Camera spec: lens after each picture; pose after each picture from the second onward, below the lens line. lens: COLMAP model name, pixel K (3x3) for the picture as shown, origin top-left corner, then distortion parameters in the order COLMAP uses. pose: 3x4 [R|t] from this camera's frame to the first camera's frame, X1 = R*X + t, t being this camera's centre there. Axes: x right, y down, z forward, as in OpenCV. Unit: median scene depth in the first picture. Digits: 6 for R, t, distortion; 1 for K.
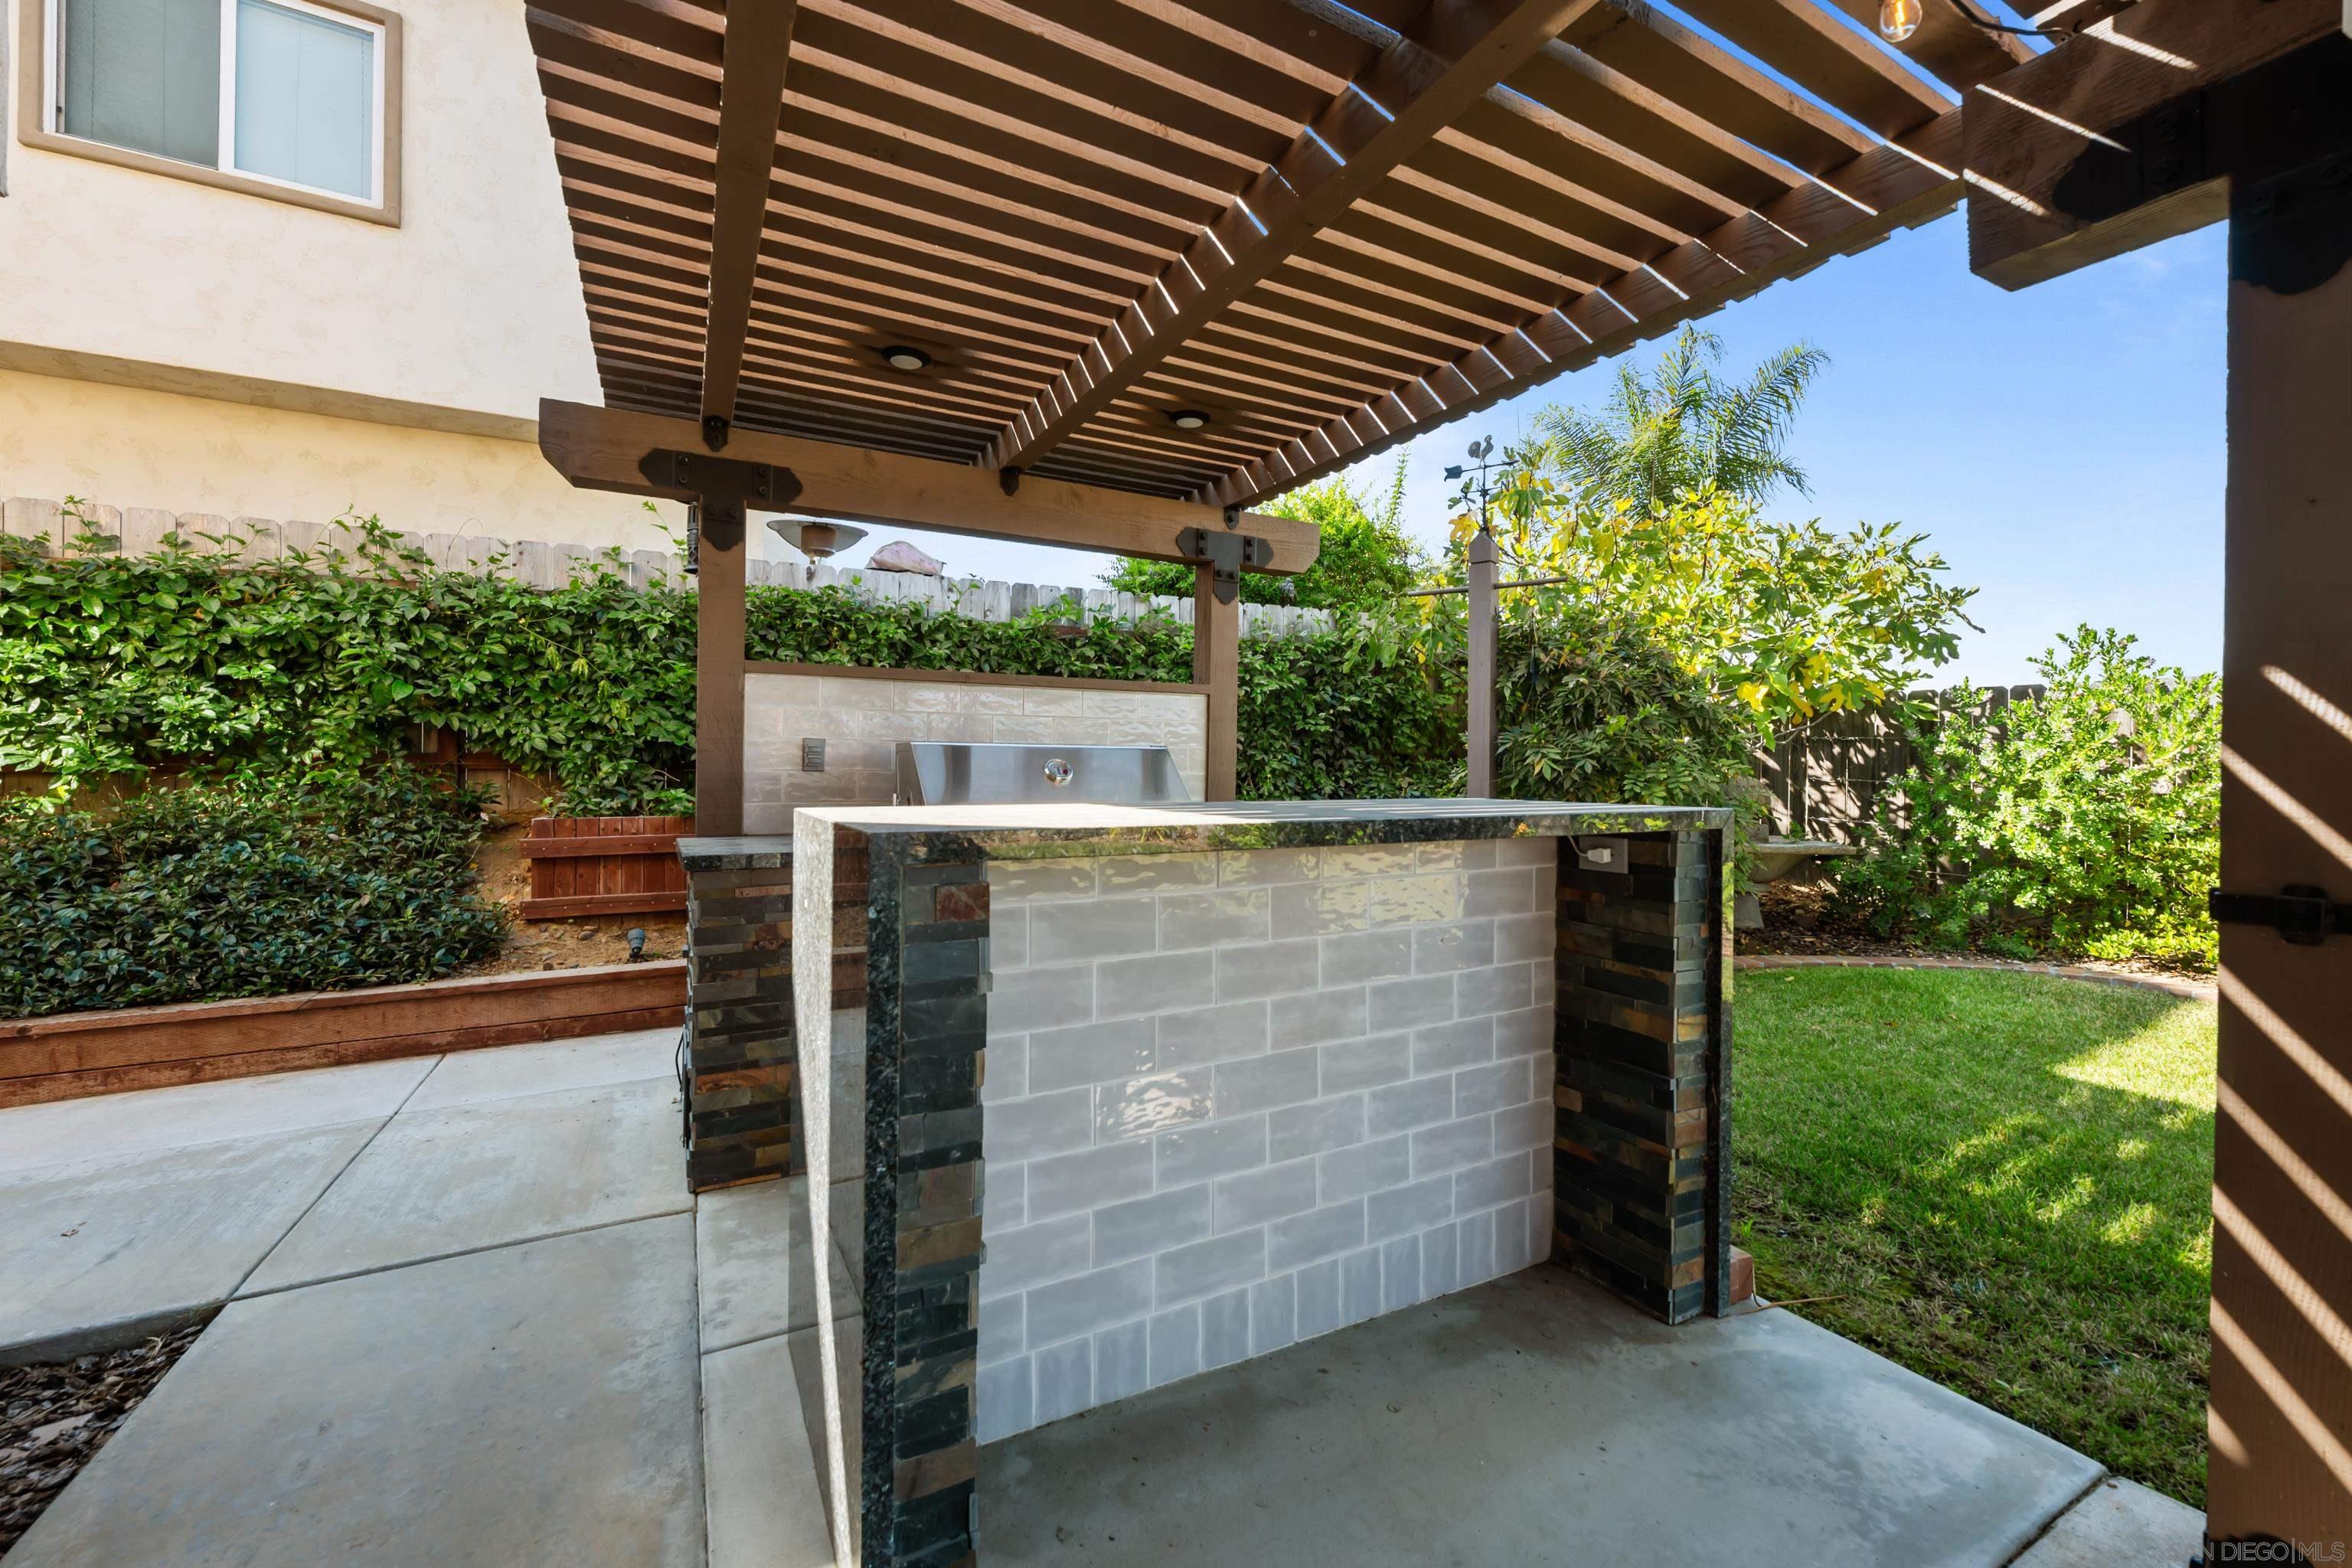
lens RADIAL K [[951.5, 0, 1184.2], [0, 951.5, 762.0], [0, 0, 1]] dist [-0.003807, 0.001275]
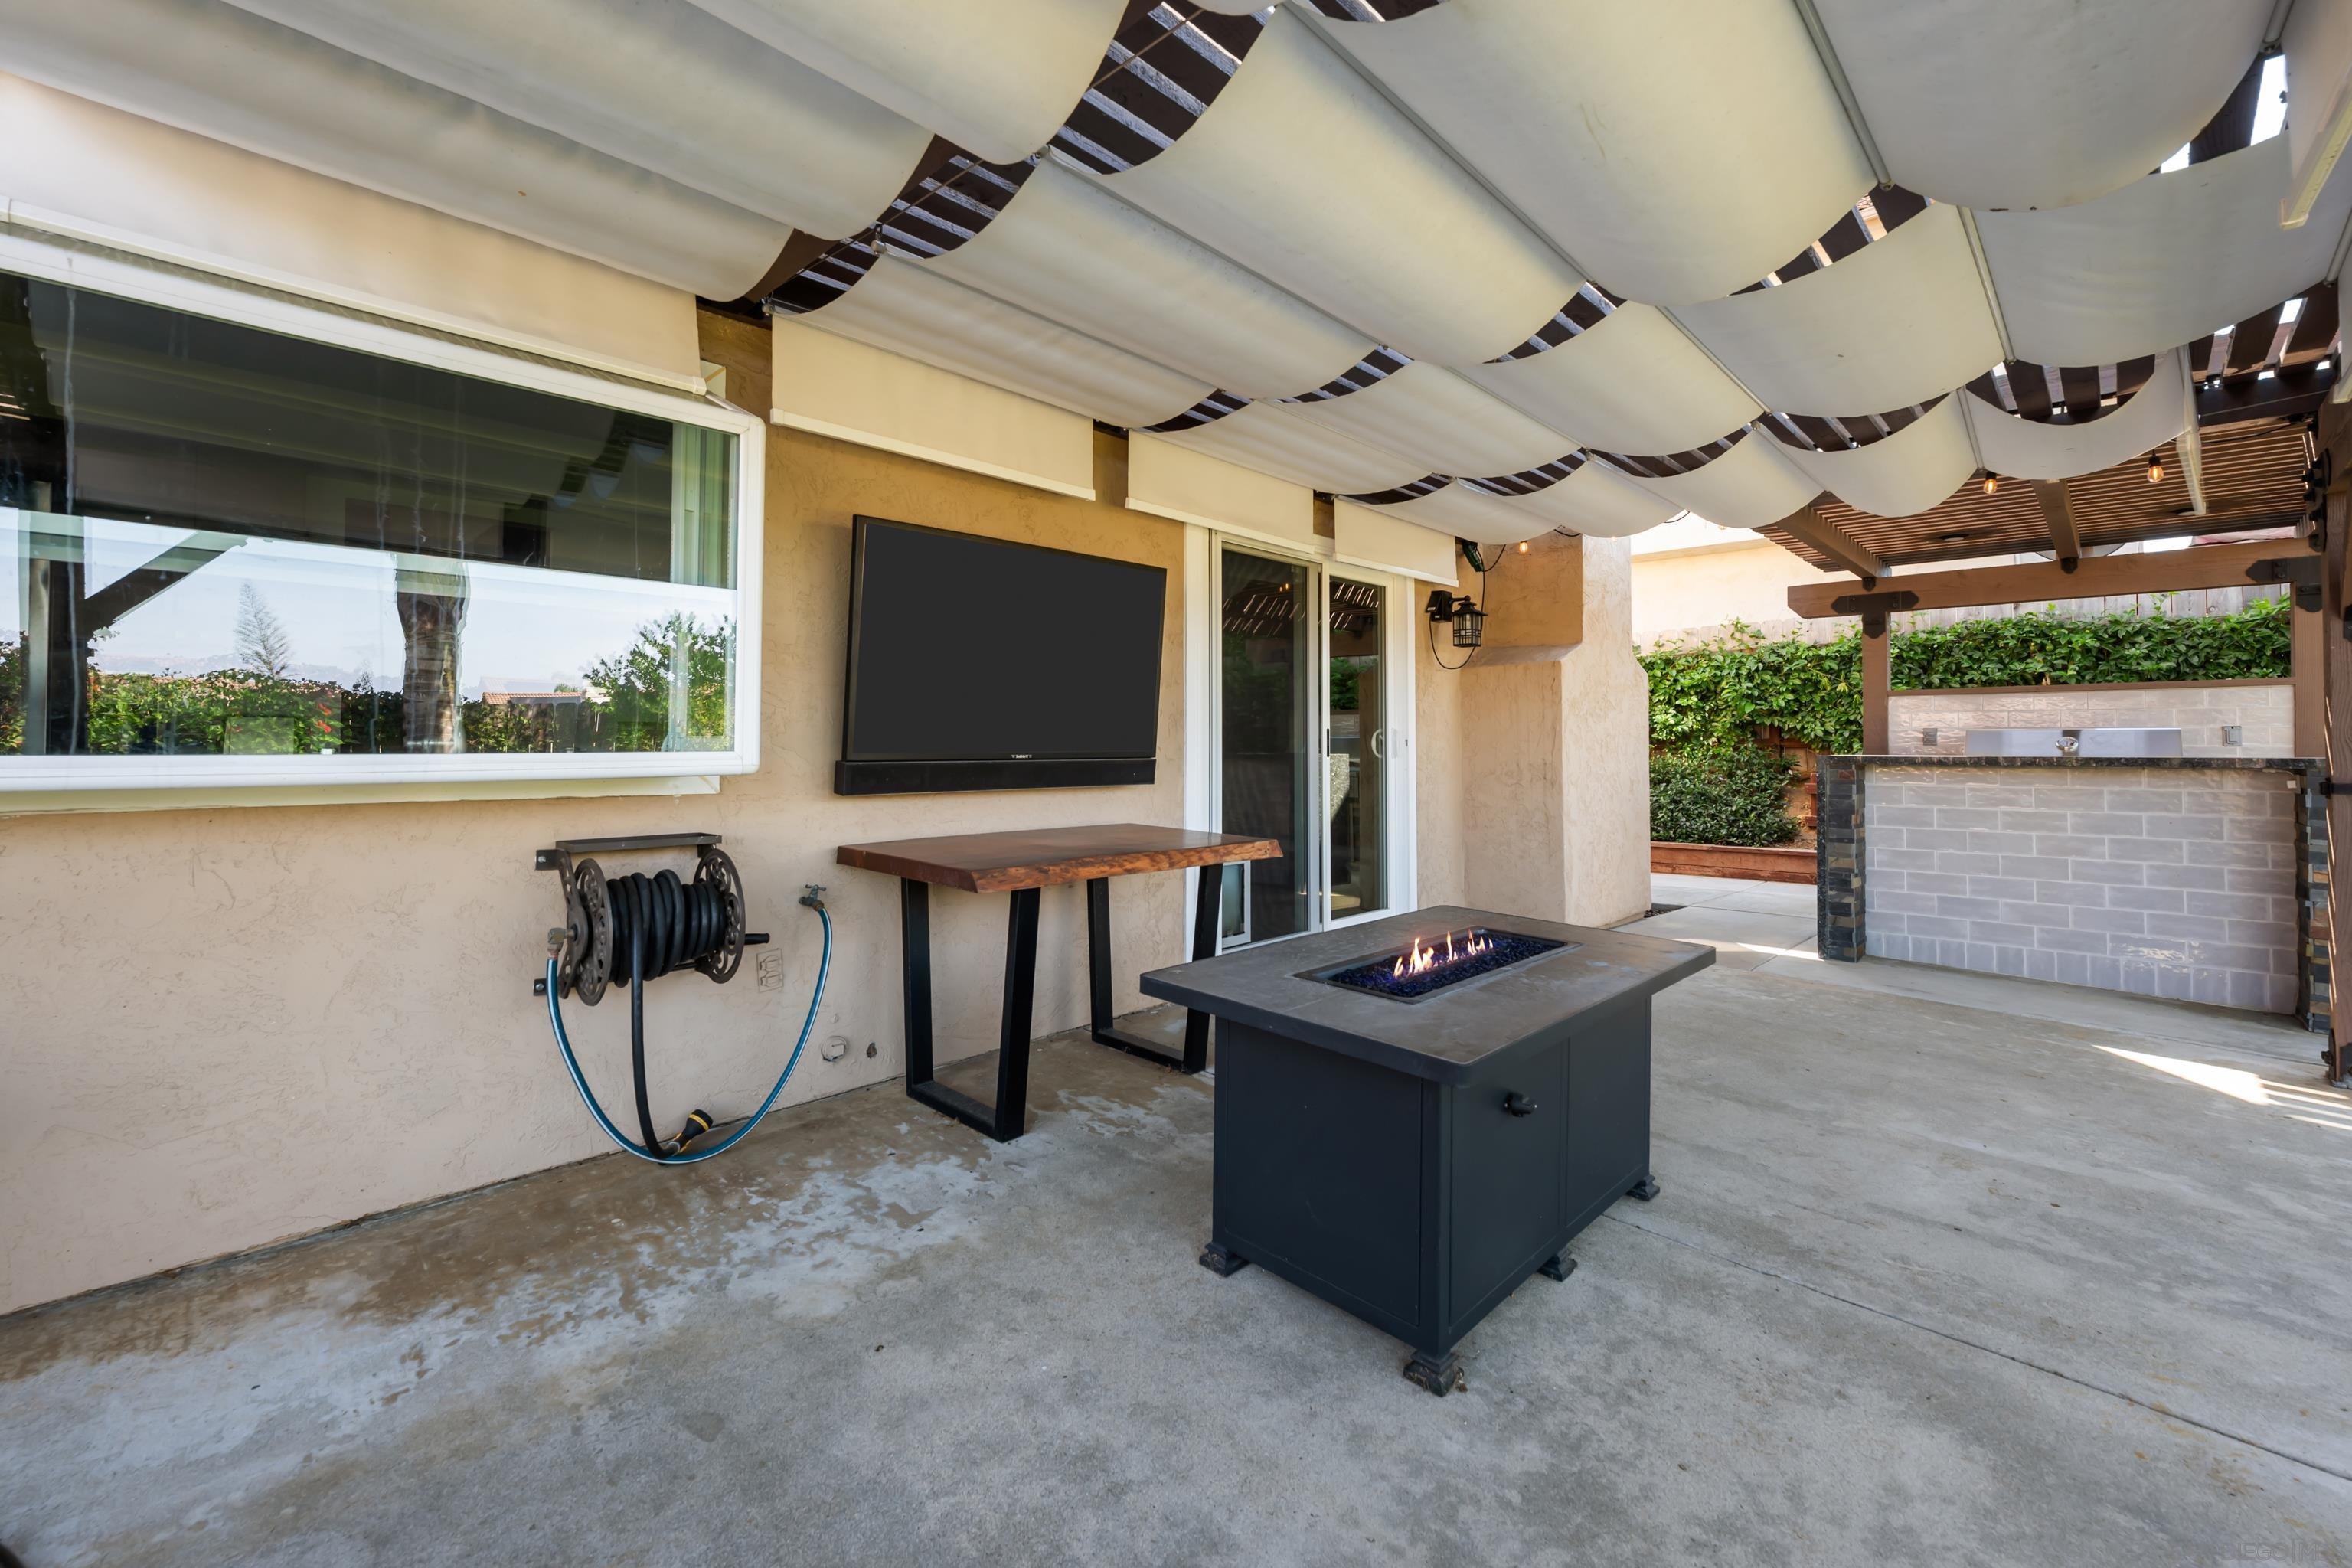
lens RADIAL K [[951.5, 0, 1187.4], [0, 951.5, 726.6], [0, 0, 1]] dist [-0.003807, 0.001275]
pose [[0.309411, -0.025411, -0.950589, 0.683223], [0.002996, 0.999664, -0.025748, 0.012214], [0.950924, 0.005119, 0.309384, -0.714912]]
